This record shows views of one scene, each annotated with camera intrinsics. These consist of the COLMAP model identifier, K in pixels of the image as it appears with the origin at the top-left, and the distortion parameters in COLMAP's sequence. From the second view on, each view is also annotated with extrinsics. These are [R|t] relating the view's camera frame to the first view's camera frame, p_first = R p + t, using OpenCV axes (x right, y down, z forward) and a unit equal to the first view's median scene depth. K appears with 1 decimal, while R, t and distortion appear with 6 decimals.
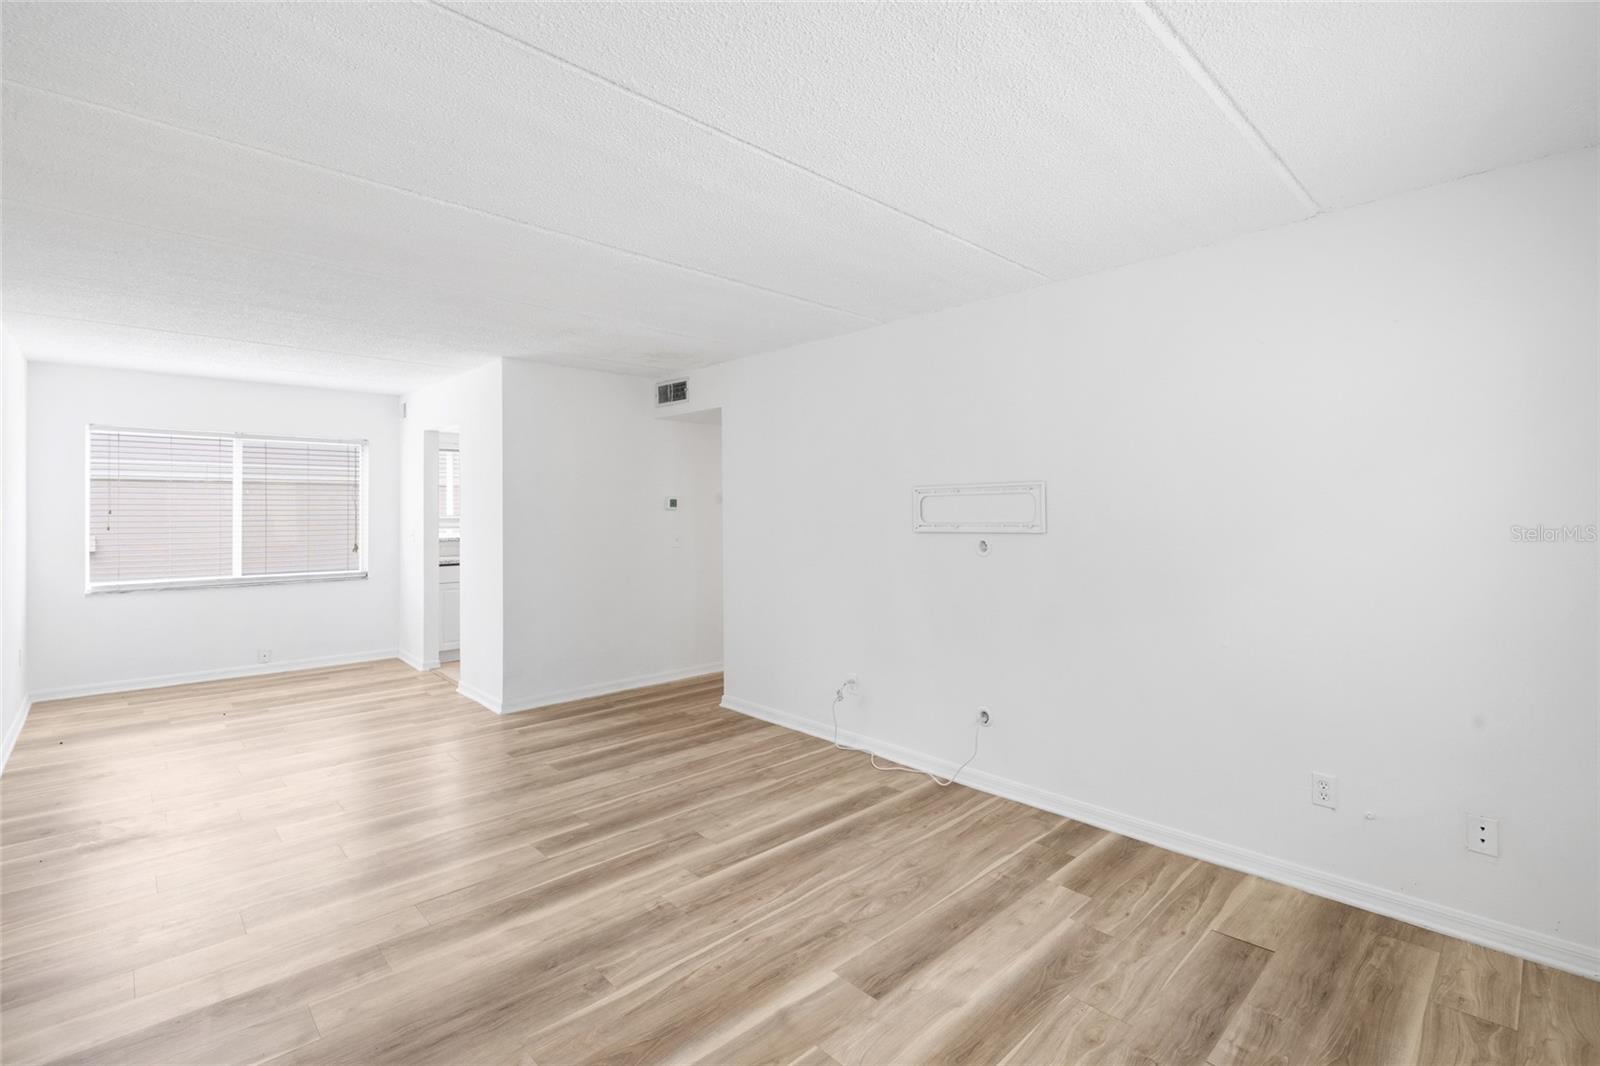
lens RADIAL K [[717.4, 0, 810.6], [0, 717.4, 510.4], [0, 0, 1]] dist [-0.008051, 0.001339]
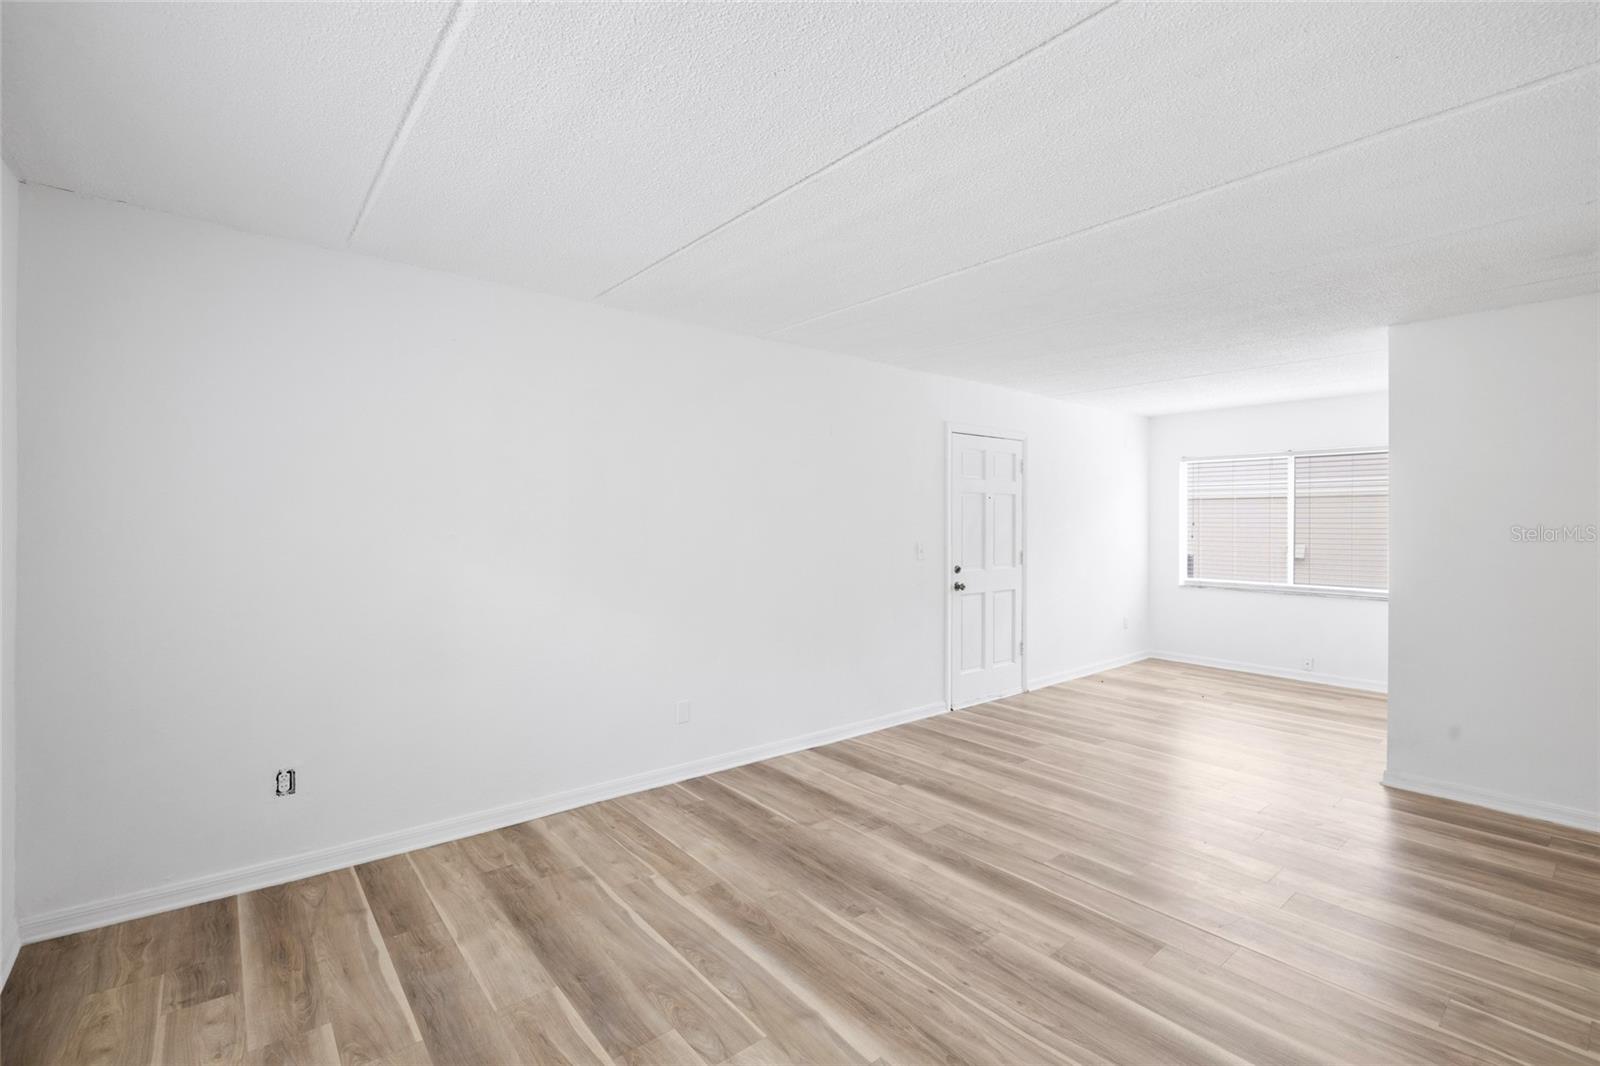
lens RADIAL K [[717.4, 0, 800.0], [0, 717.4, 526.9], [0, 0, 1]] dist [-0.008051, 0.001339]
pose [[-0.076496, 0.006612, -0.997048, 0.558354], [-0.004525, 0.999965, 0.006979, 0.002597], [0.997060, 0.005045, -0.076464, 0.608930]]
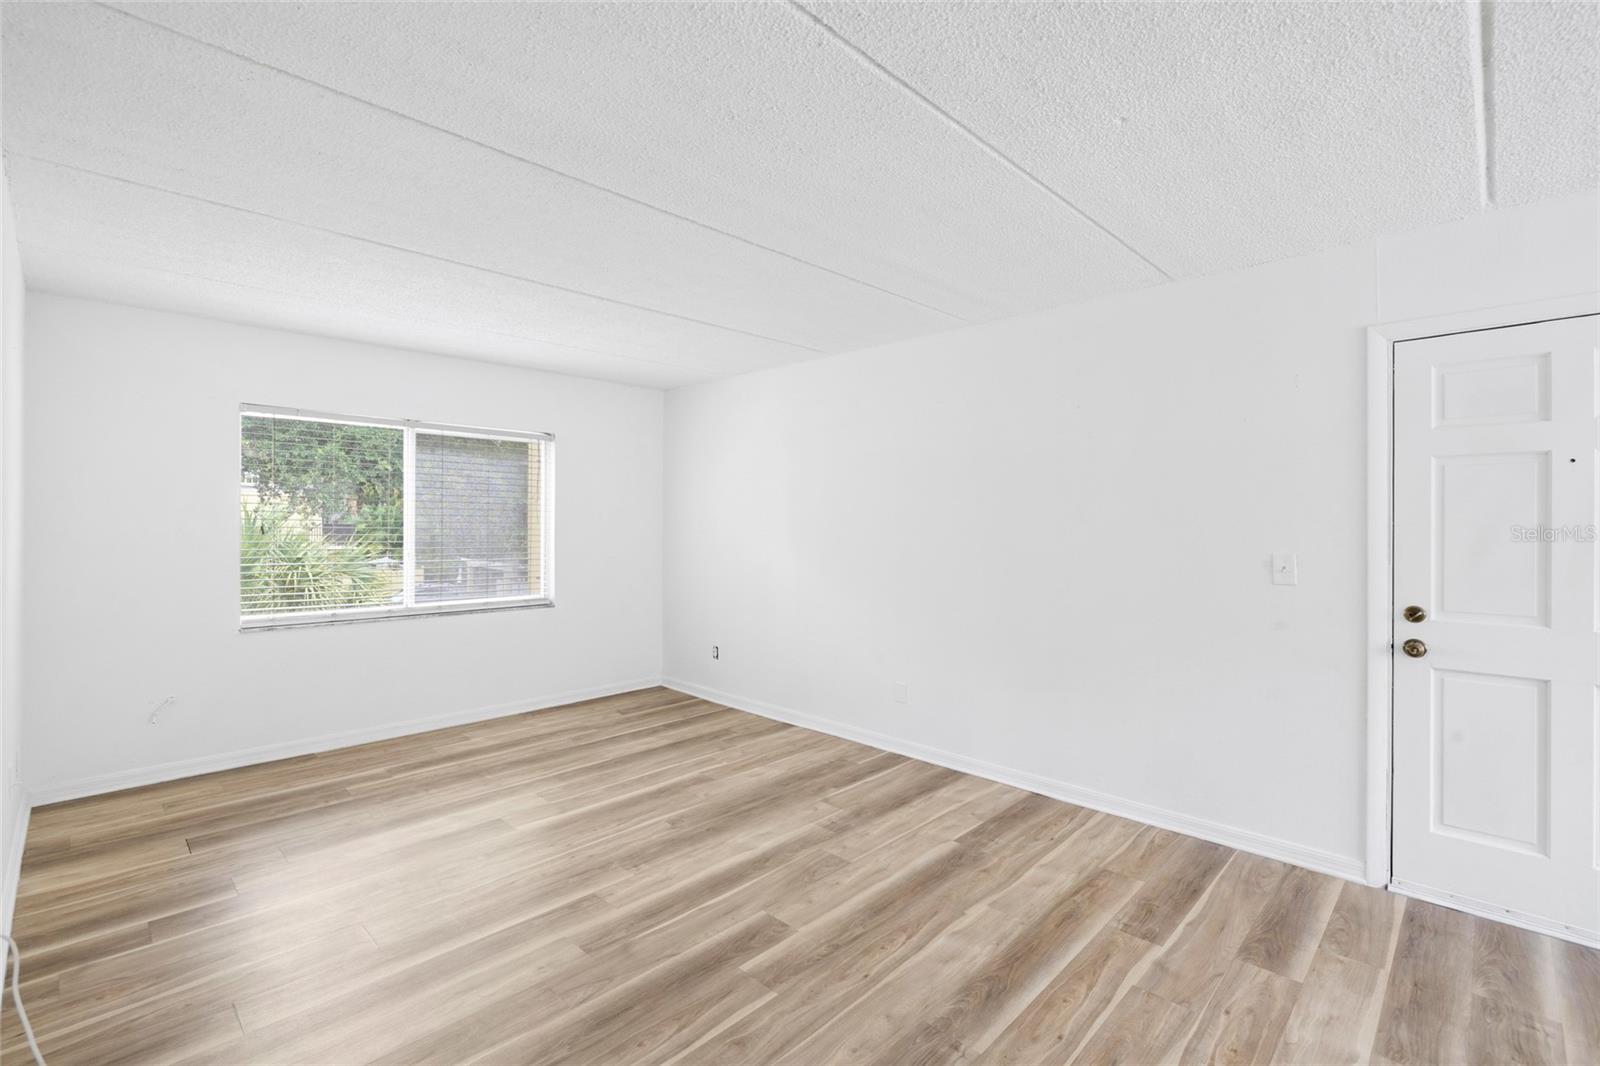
lens RADIAL K [[717.4, 0, 798.4], [0, 717.4, 525.2], [0, 0, 1]] dist [-0.008051, 0.001339]
pose [[-0.999737, -0.001208, -0.022915, -0.324305], [-0.001261, 0.999997, 0.002322, 0.006918], [0.022912, 0.002350, -0.999735, 1.569437]]
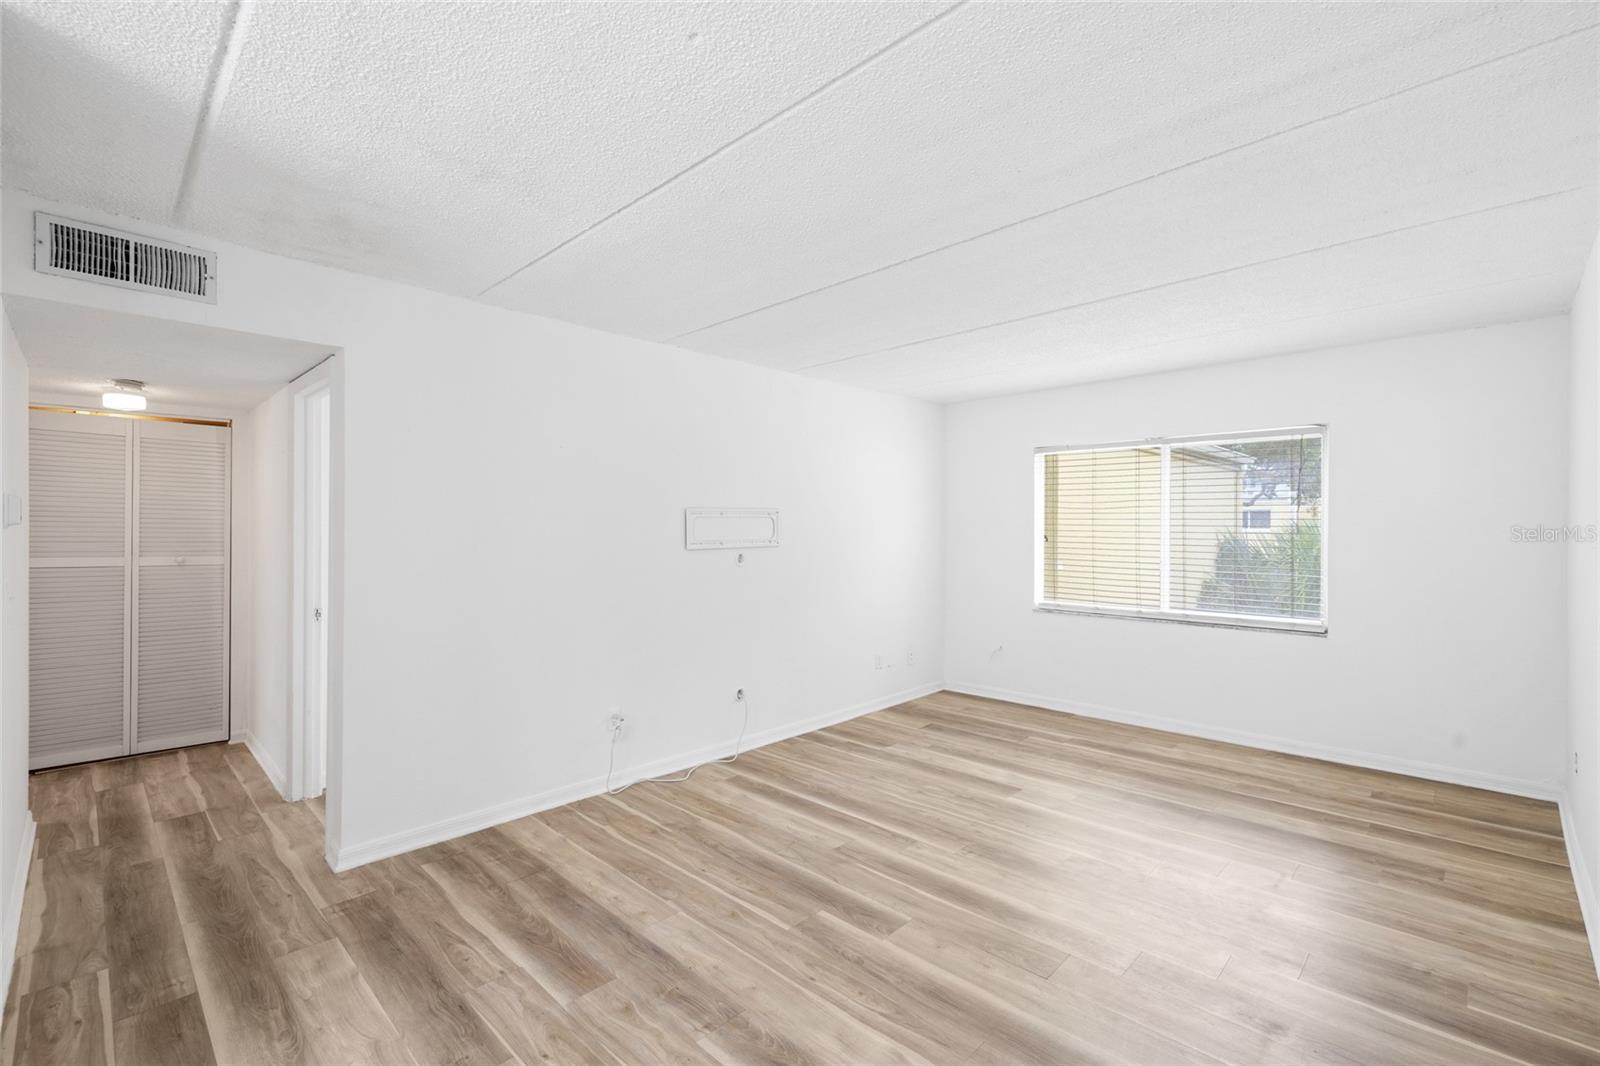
lens RADIAL K [[694.7, 0, 796.1], [0, 694.7, 534.9], [0, 0, 1]] dist [0.005512, -0.000215]
pose [[-0.018842, -0.004345, 0.999813, -1.022873], [-0.000505, 0.999990, 0.004337, 0.004102], [-0.999822, -0.000423, -0.018844, 0.967858]]
